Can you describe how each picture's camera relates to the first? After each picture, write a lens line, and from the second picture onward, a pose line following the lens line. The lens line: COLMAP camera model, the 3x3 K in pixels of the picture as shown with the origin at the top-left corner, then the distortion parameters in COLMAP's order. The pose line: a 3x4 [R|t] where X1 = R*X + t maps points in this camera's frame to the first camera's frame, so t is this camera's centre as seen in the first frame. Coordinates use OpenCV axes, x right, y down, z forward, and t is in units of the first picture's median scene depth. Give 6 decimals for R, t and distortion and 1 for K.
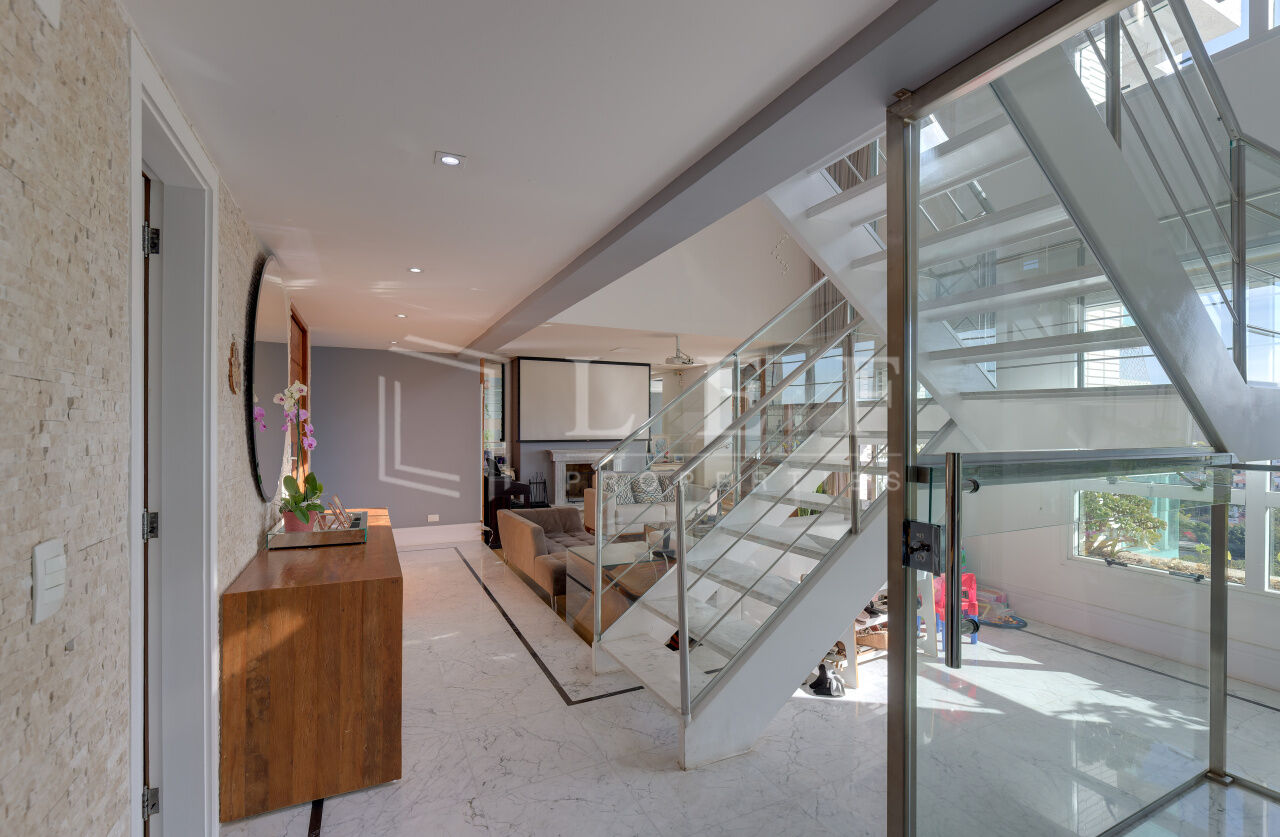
lens RADIAL K [[556.6, 0, 655.8], [0, 556.6, 429.3], [0, 0, 1]] dist [0.001836, 0.000168]
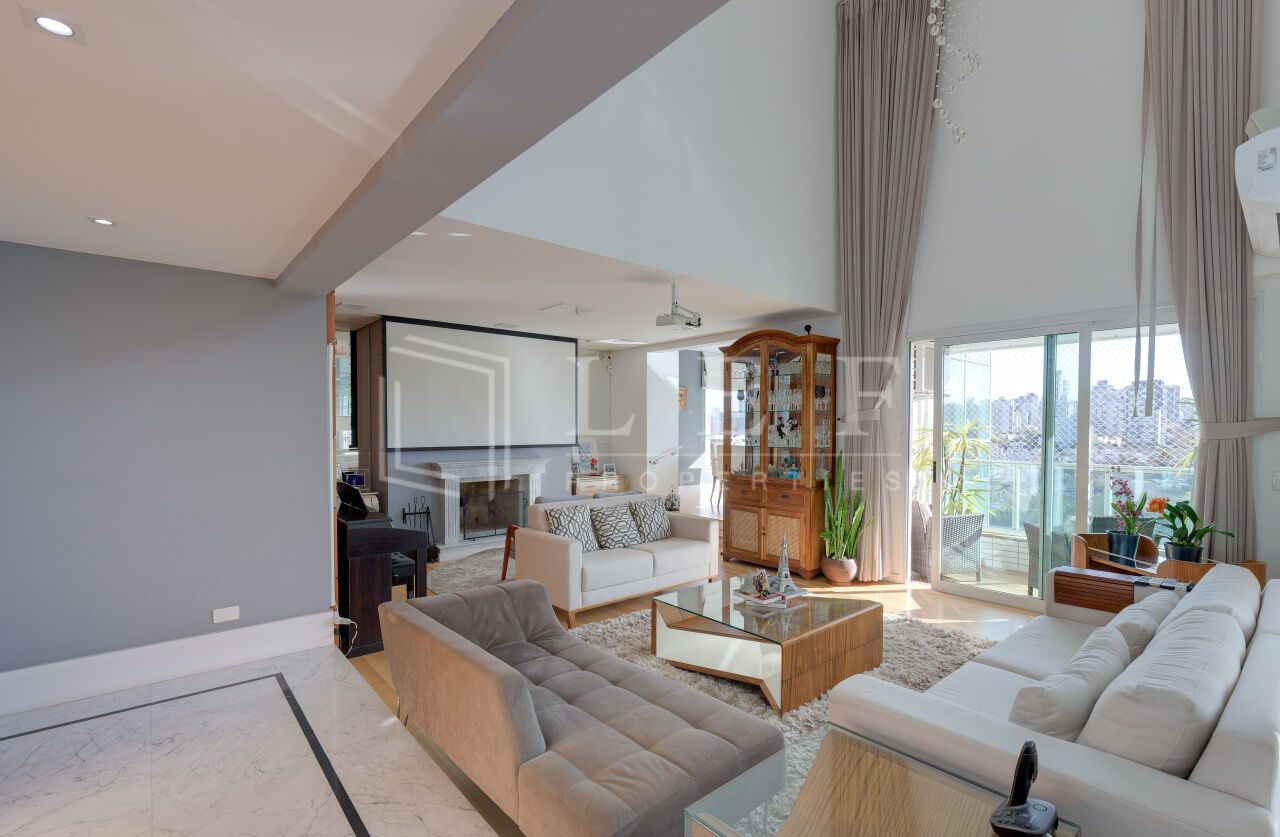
lens RADIAL K [[571.6, 0, 647.2], [0, 571.6, 434.4], [0, 0, 1]] dist [0.000809, -0.000150]
pose [[0.971362, -0.004562, 0.237561, -0.154018], [0.002784, 0.999966, 0.007818, -0.000897], [-0.237588, -0.006933, 0.971341, 0.411154]]
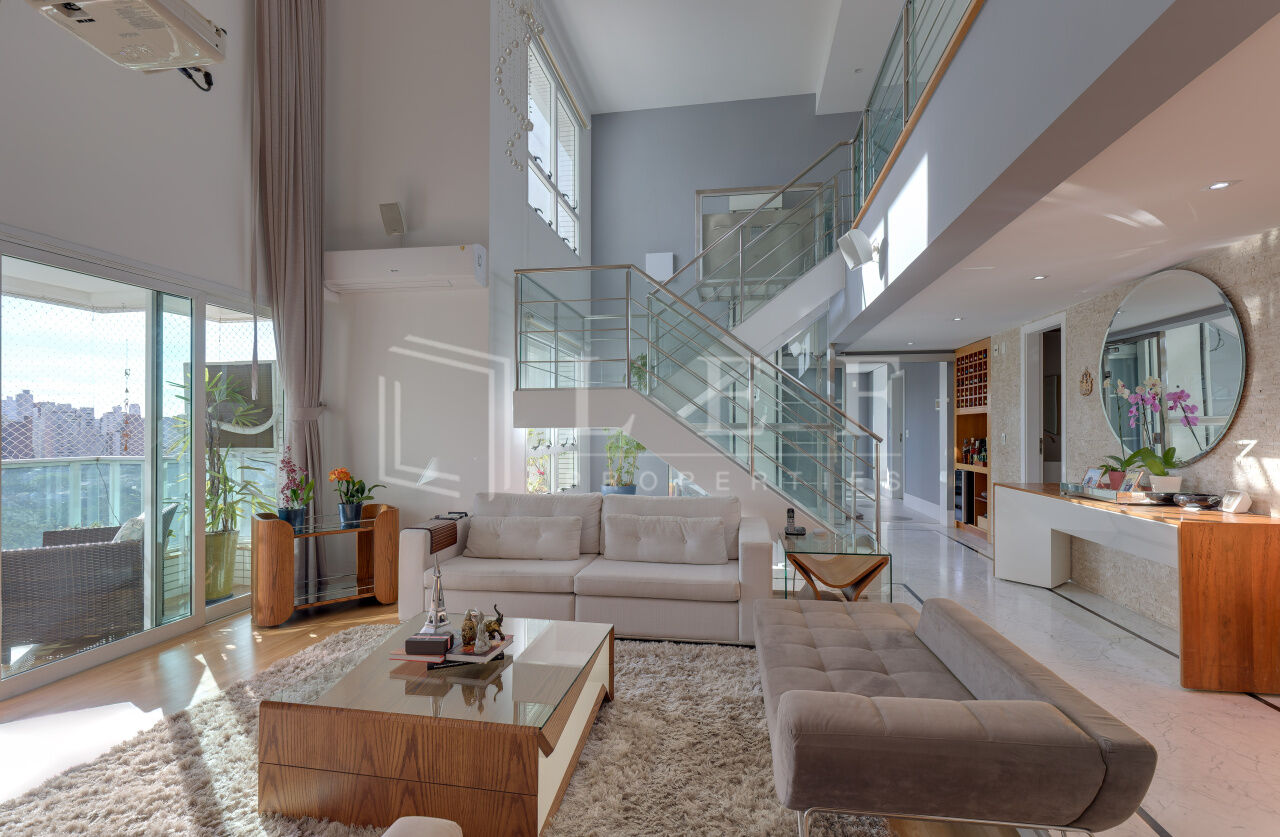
lens RADIAL K [[571.6, 0, 647.2], [0, 571.6, 434.4], [0, 0, 1]] dist [0.000809, -0.000150]
pose [[-0.799630, -0.009312, 0.600421, -0.223115], [0.001934, 0.999835, 0.018083, 0.012146], [-0.600490, 0.015620, -0.799479, 1.136625]]
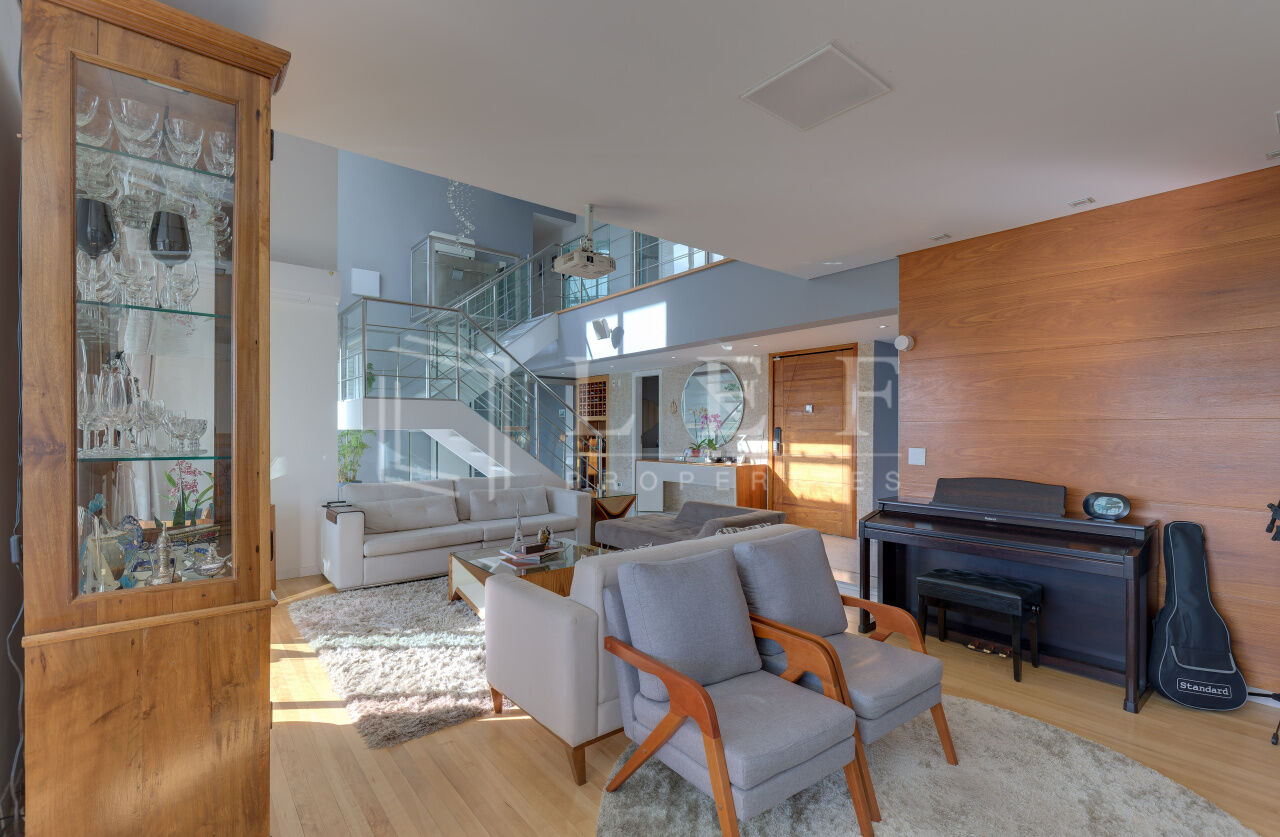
lens RADIAL K [[571.6, 0, 647.2], [0, 571.6, 434.4], [0, 0, 1]] dist [0.000809, -0.000150]
pose [[-0.978318, -0.004210, -0.207066, 0.095206], [-0.007156, 0.999884, 0.013480, 0.011772], [0.206986, 0.014670, -0.978234, 1.570386]]
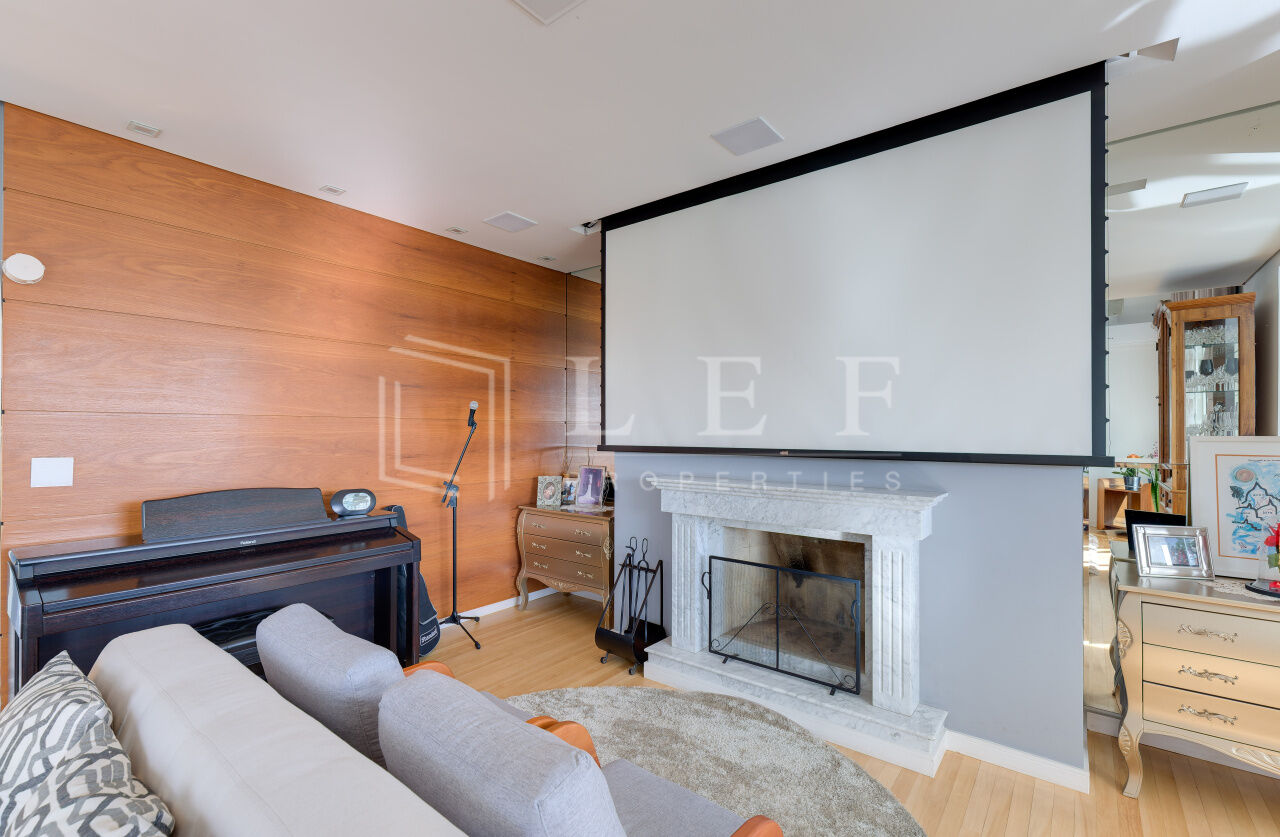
lens RADIAL K [[564.0, 0, 648.8], [0, 564.0, 424.9], [0, 0, 1]] dist [-0.000064, -0.000596]
pose [[0.422628, -0.010434, -0.906243, 0.158118], [-0.005373, 0.999887, -0.014017, 0.015212], [0.906287, 0.010793, 0.422525, 1.212972]]
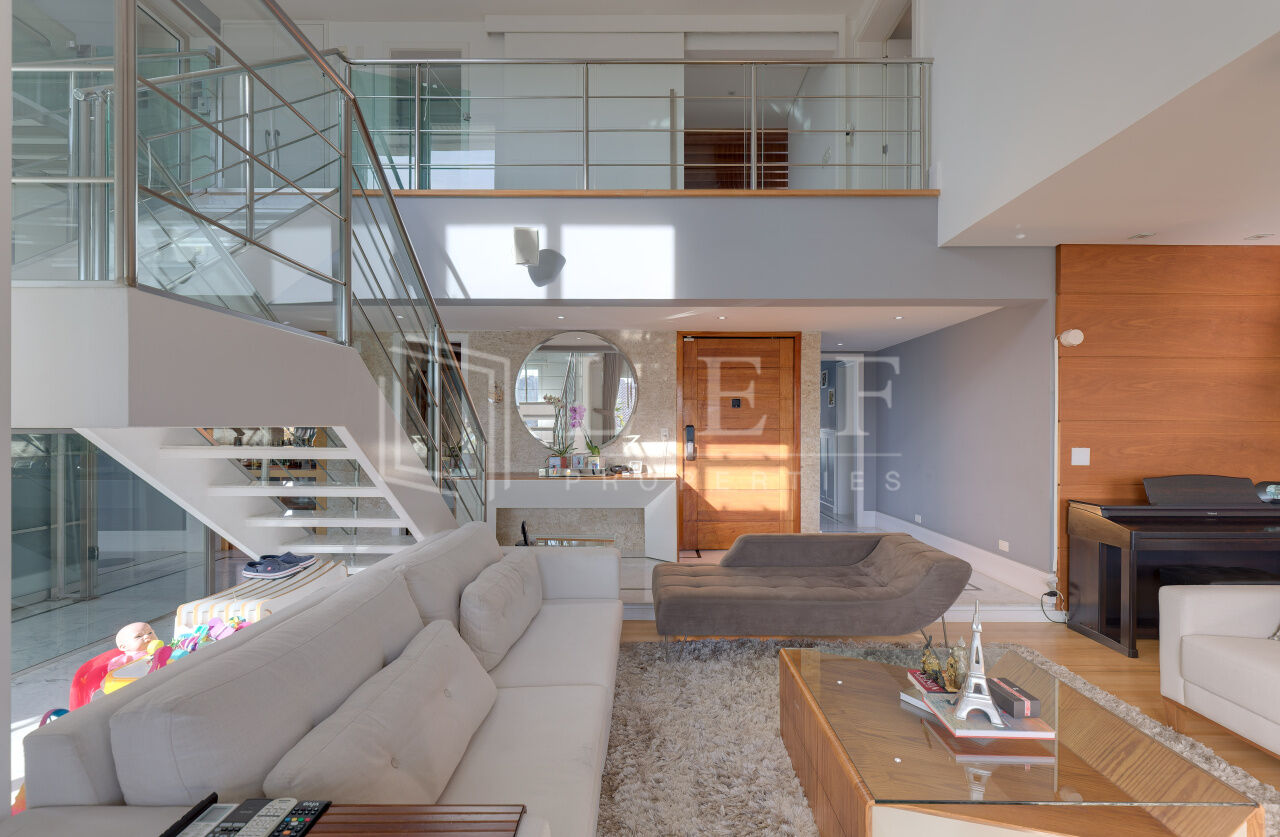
lens RADIAL K [[556.6, 0, 655.8], [0, 556.6, 429.3], [0, 0, 1]] dist [0.001836, 0.000168]
pose [[-0.451855, -0.003972, -0.892083, 0.402760], [-0.010458, 0.999945, 0.000845, 0.017553], [0.892030, 0.009711, -0.451872, 0.889988]]
